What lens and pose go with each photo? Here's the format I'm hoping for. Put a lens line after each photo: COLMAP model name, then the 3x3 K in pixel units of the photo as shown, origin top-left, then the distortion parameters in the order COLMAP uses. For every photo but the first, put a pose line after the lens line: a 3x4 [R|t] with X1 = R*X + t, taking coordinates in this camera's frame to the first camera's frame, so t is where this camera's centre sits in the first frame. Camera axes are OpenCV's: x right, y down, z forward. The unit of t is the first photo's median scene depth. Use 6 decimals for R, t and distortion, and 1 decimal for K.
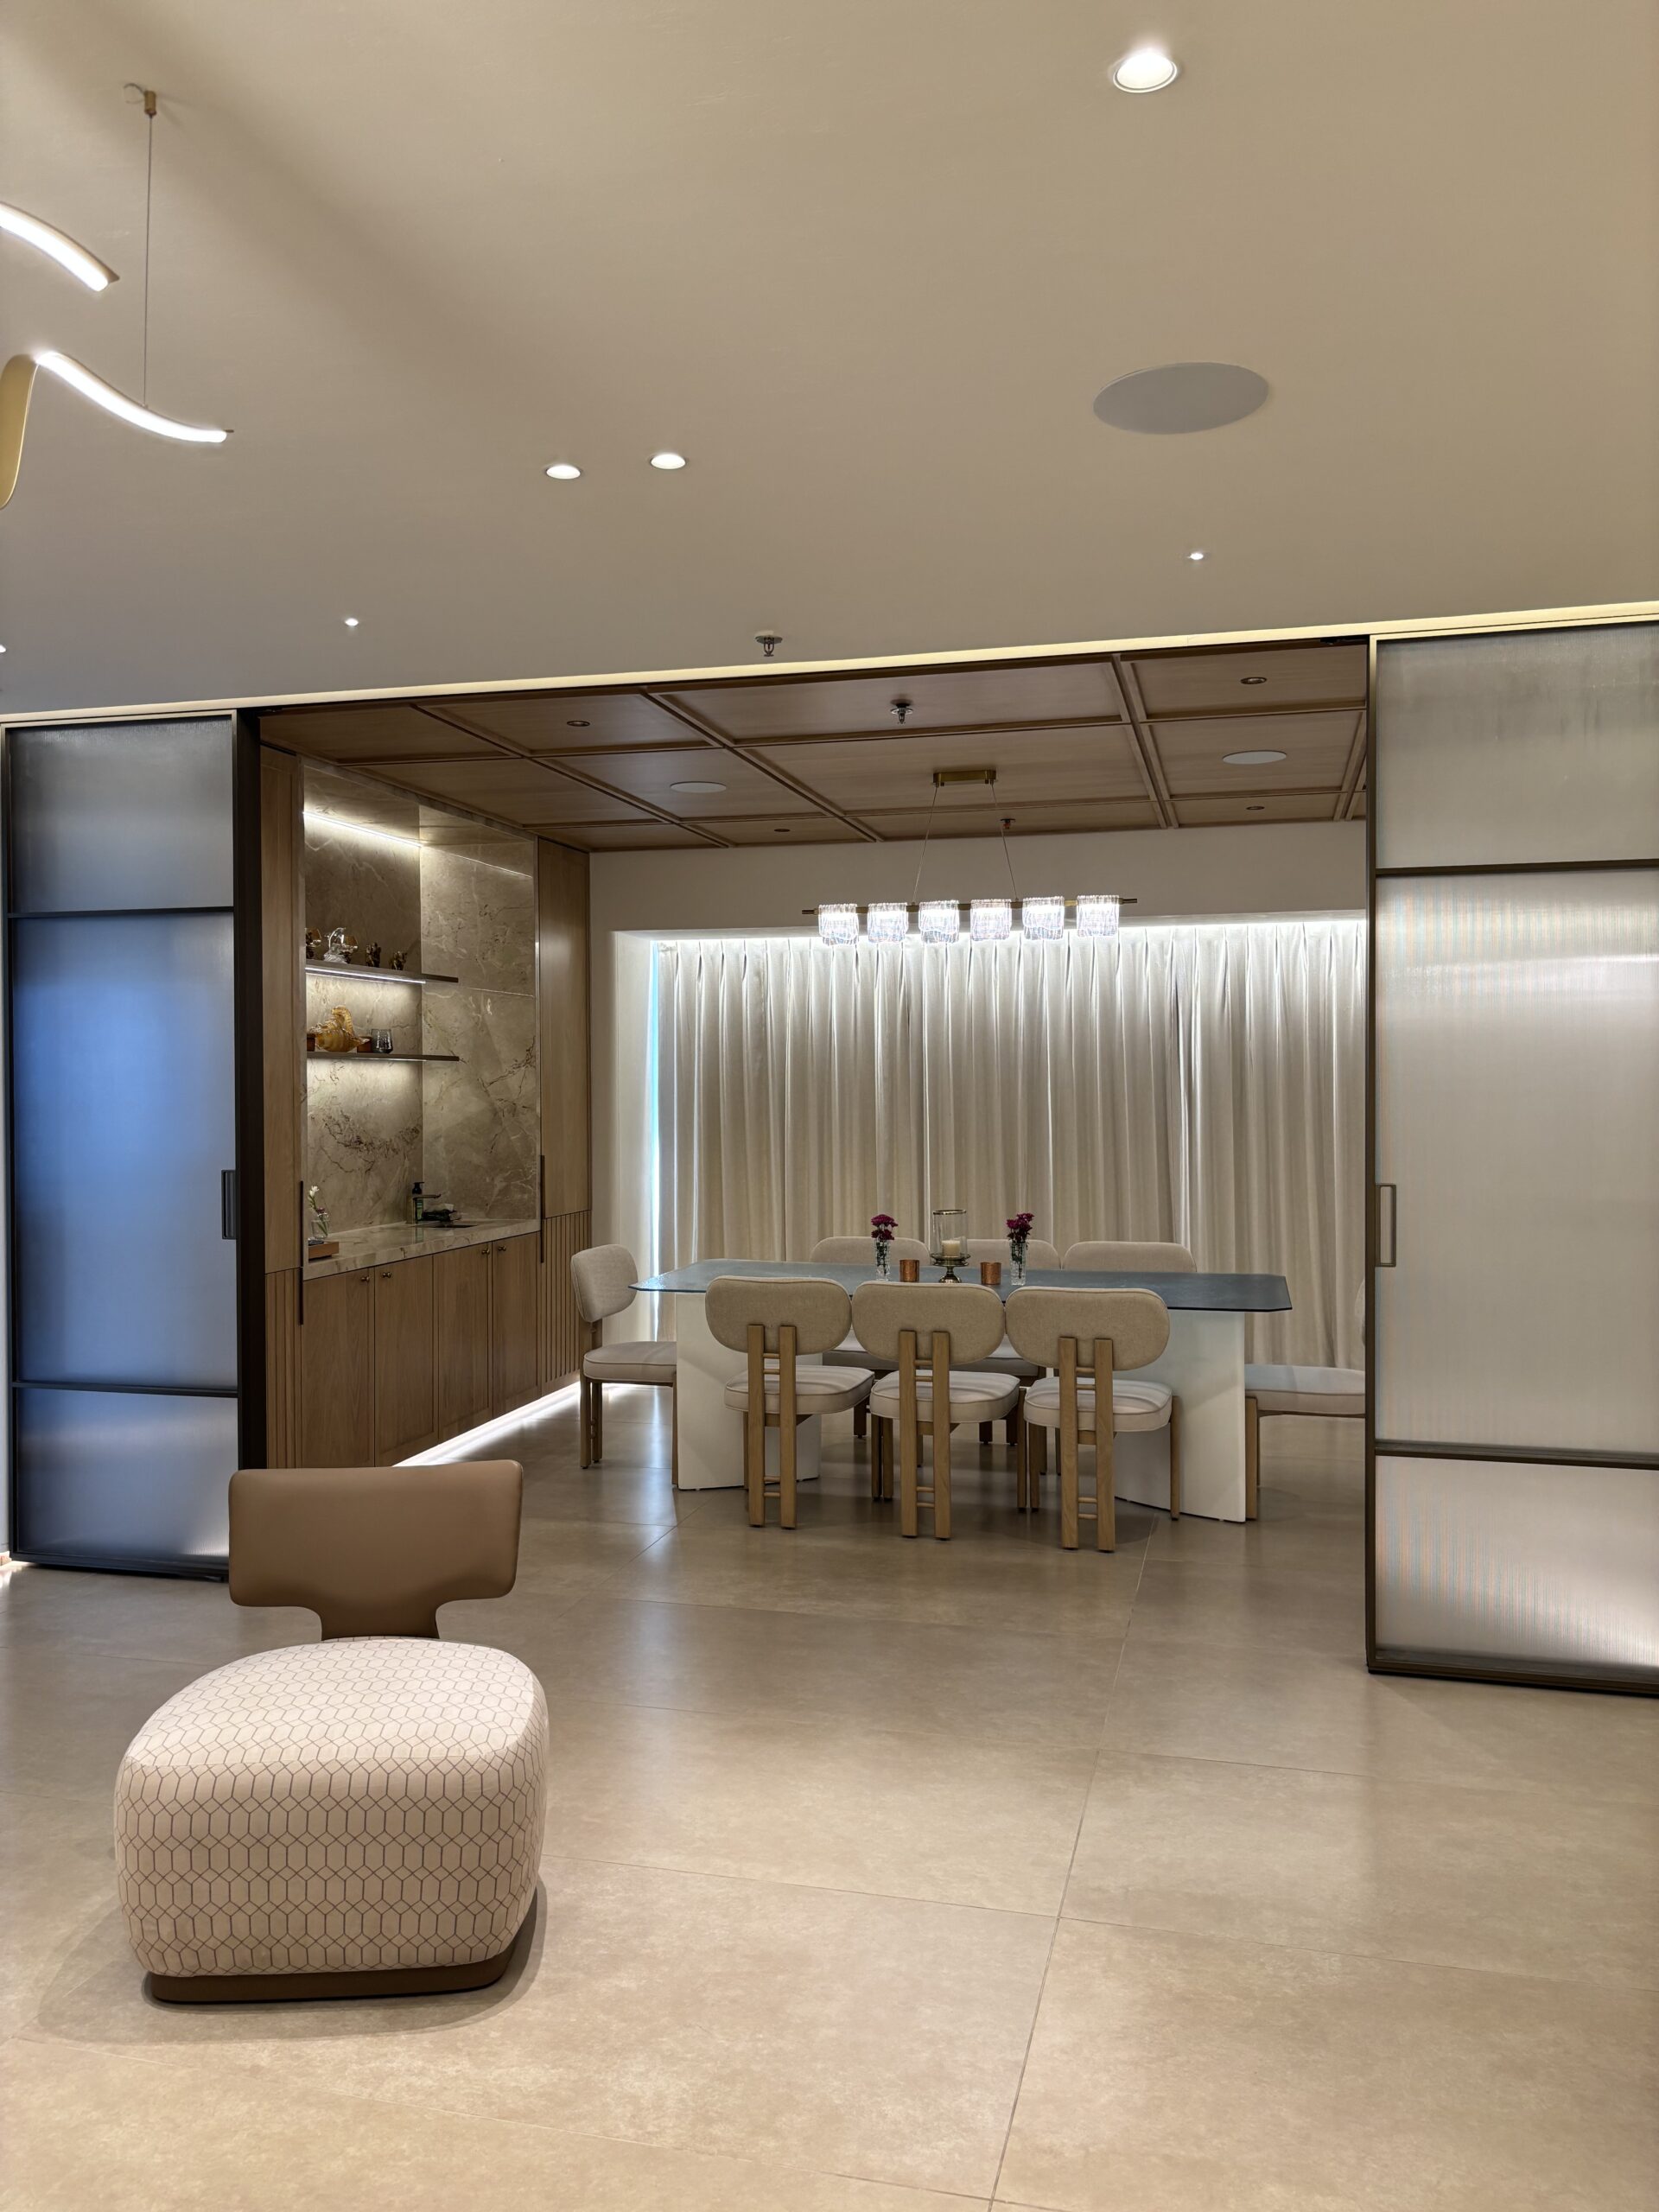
lens RADIAL K [[1686.9, 0, 829.5], [0, 1686.9, 1106.0], [0, 0, 1]] dist [0.180364, -0.126411]
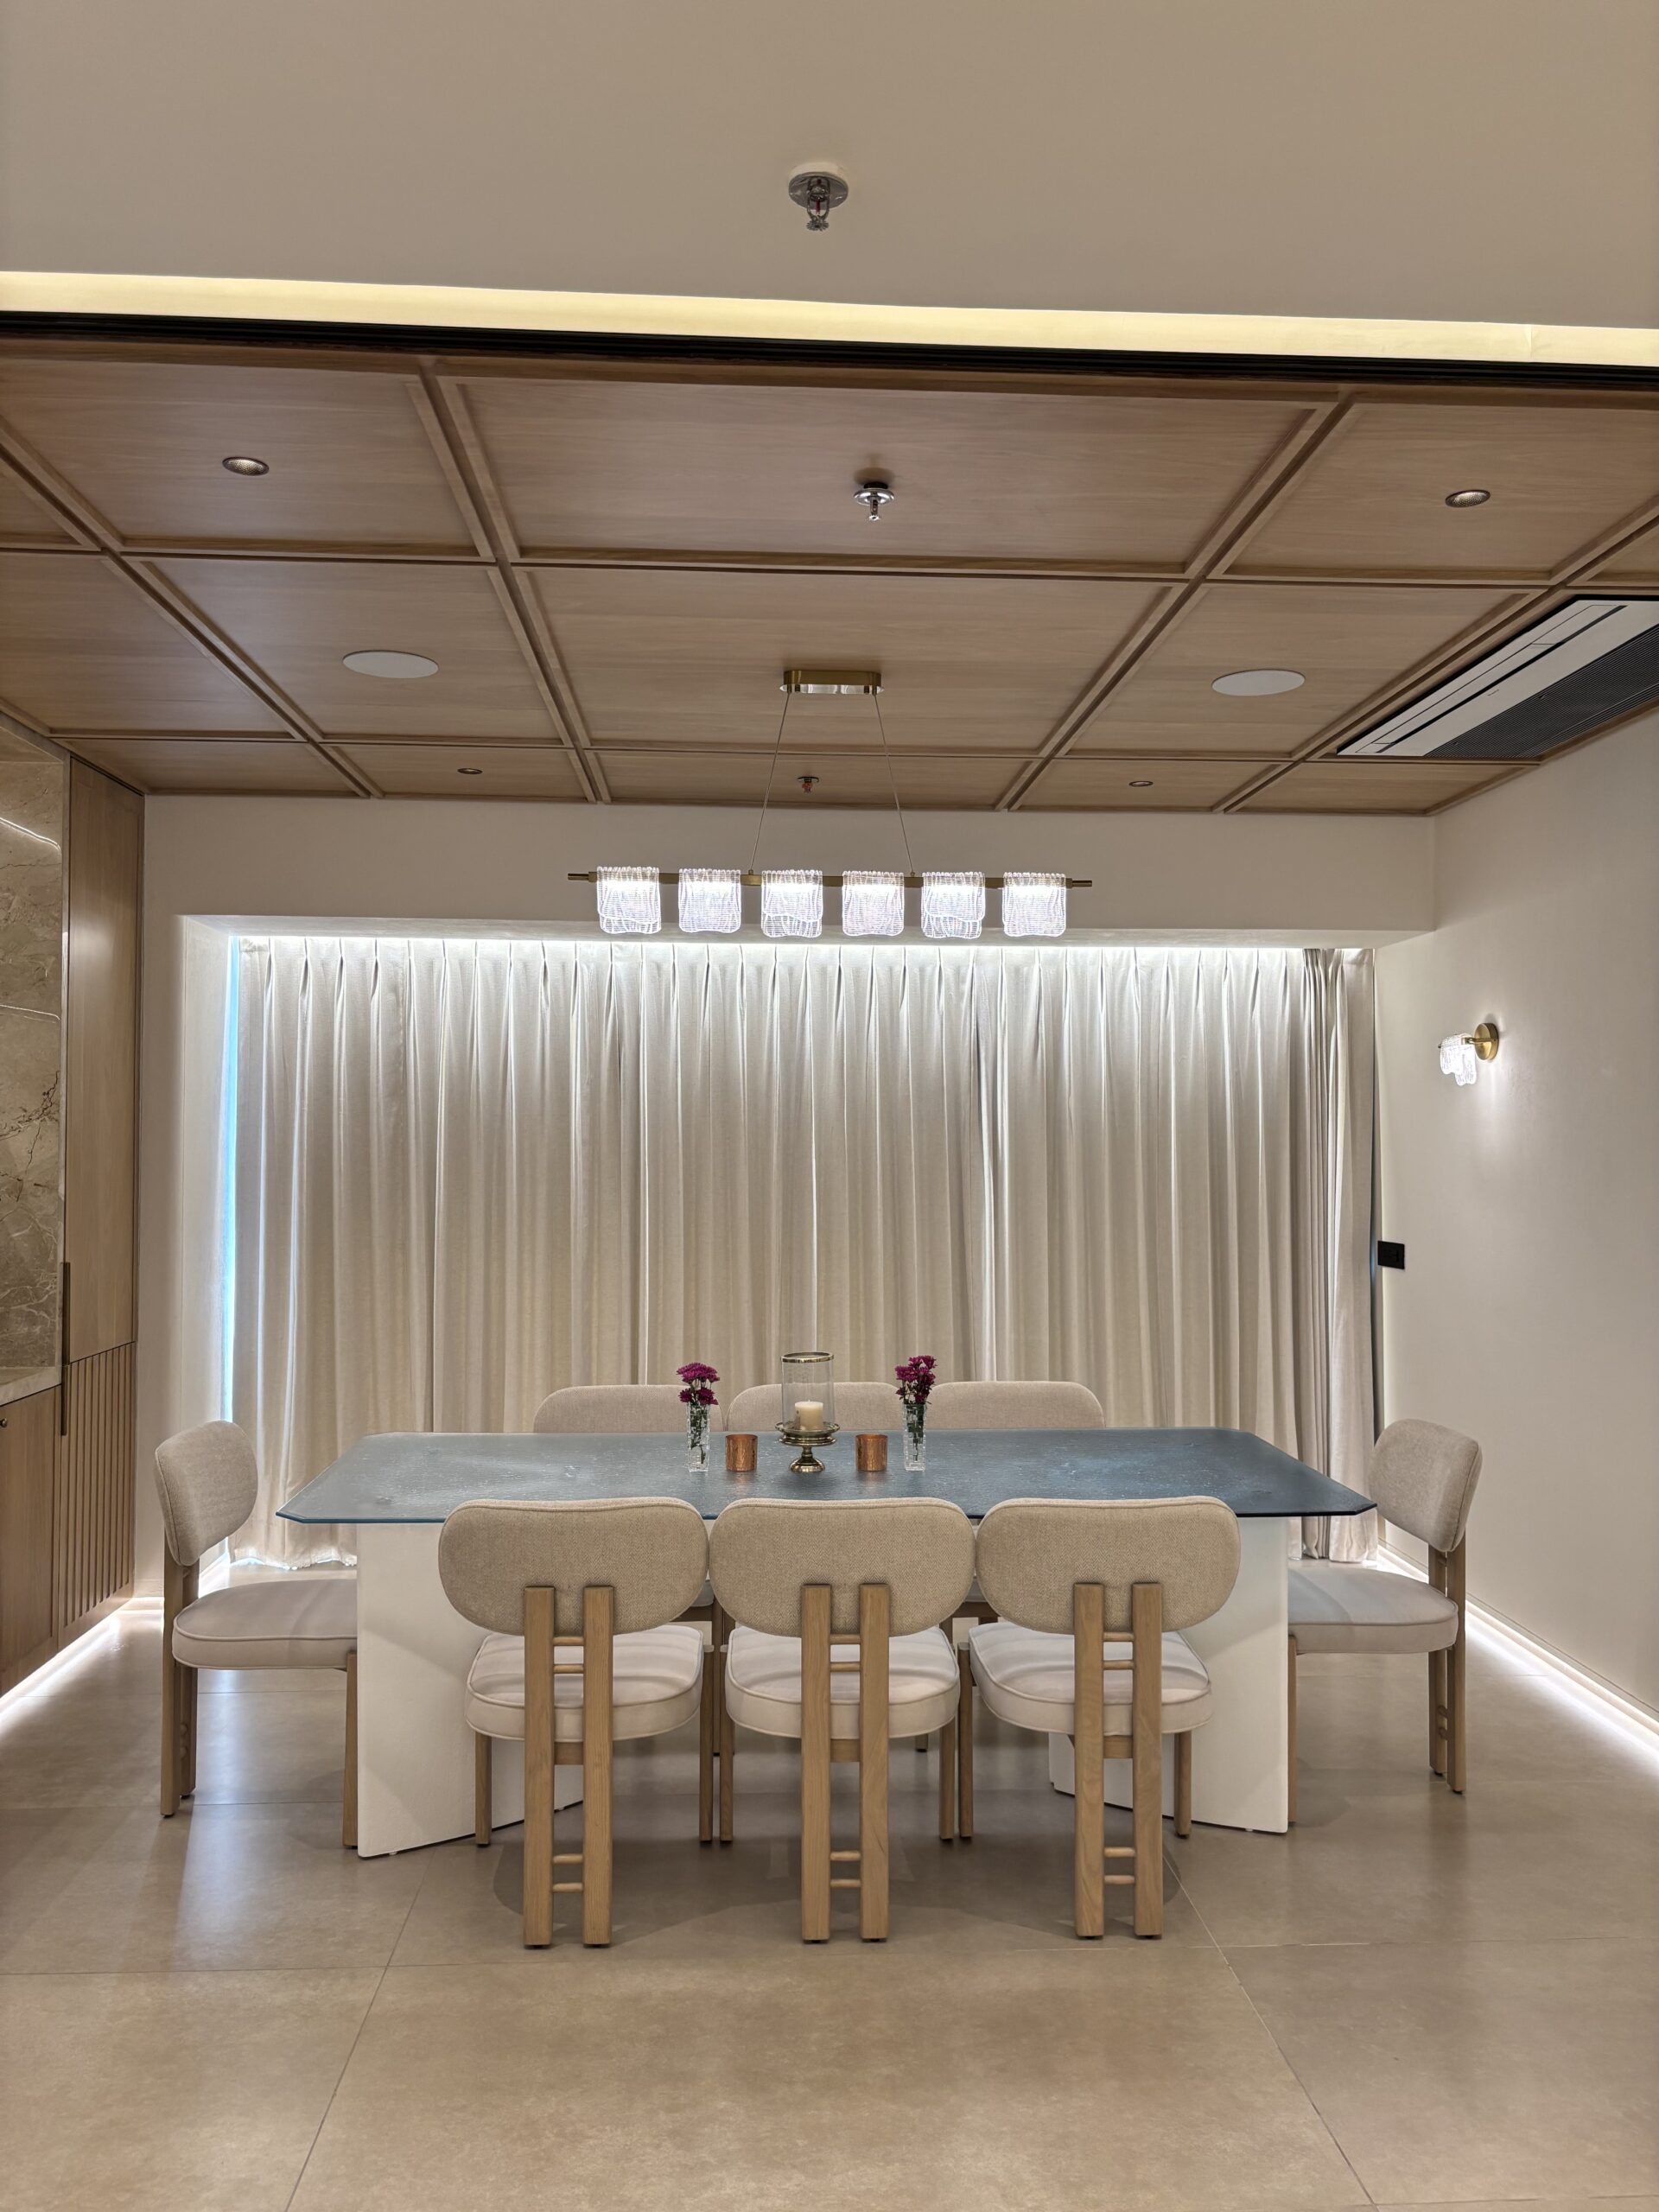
lens RADIAL K [[1659.9, 0, 829.5], [0, 1659.9, 1106.0], [0, 0, 1]] dist [0.076651, -0.117198]
pose [[0.951553, 0.013961, 0.307169, -0.113128], [-0.003845, 0.999431, -0.033513, -0.010579], [-0.307462, 0.030708, 0.951065, 0.397266]]
